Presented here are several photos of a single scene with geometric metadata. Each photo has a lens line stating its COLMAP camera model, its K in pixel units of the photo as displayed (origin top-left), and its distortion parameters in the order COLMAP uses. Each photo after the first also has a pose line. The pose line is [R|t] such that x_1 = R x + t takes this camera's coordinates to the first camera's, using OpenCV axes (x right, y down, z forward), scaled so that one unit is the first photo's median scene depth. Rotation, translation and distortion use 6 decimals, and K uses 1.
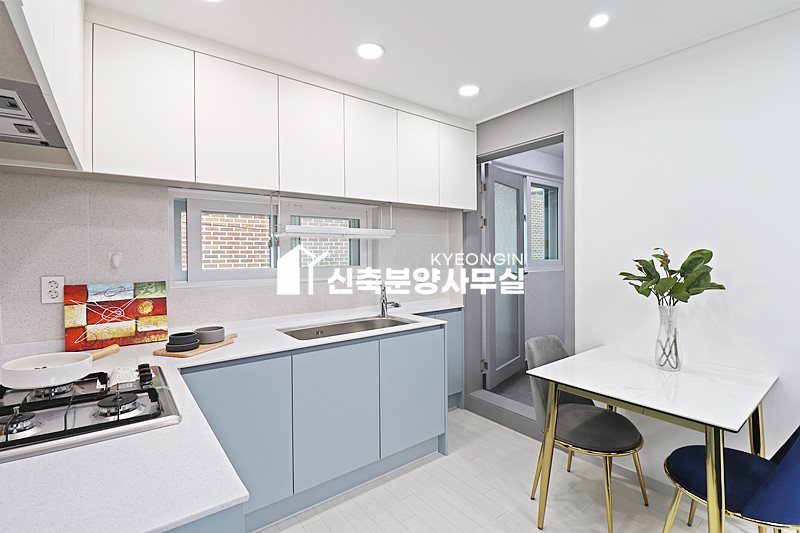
lens RADIAL K [[369.5, 0, 398.0], [0, 369.5, 258.6], [0, 0, 1]] dist [-0.007574, -0.009294]
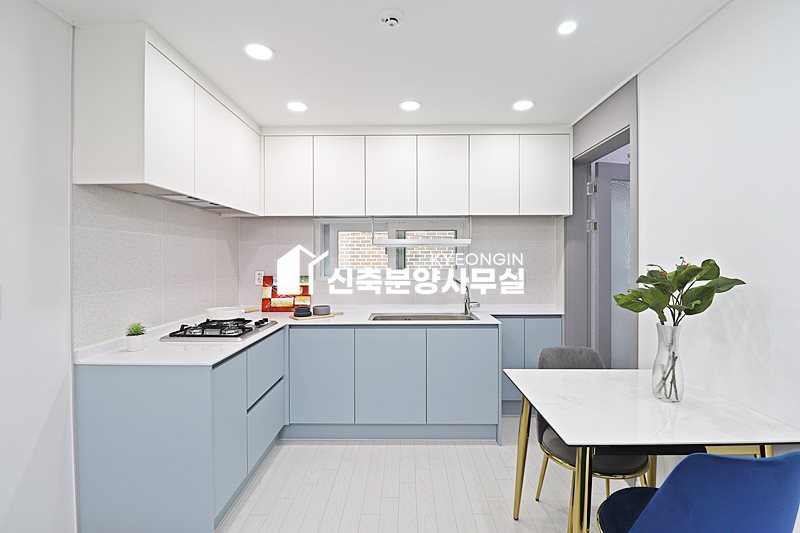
lens RADIAL K [[369.5, 0, 399.4], [0, 369.5, 259.5], [0, 0, 1]] dist [-0.007574, -0.009294]
pose [[0.785319, 0.007271, -0.619049, 0.657391], [-0.009561, 0.999954, -0.000383, -0.014202], [0.619018, 0.006219, 0.785352, -0.048174]]
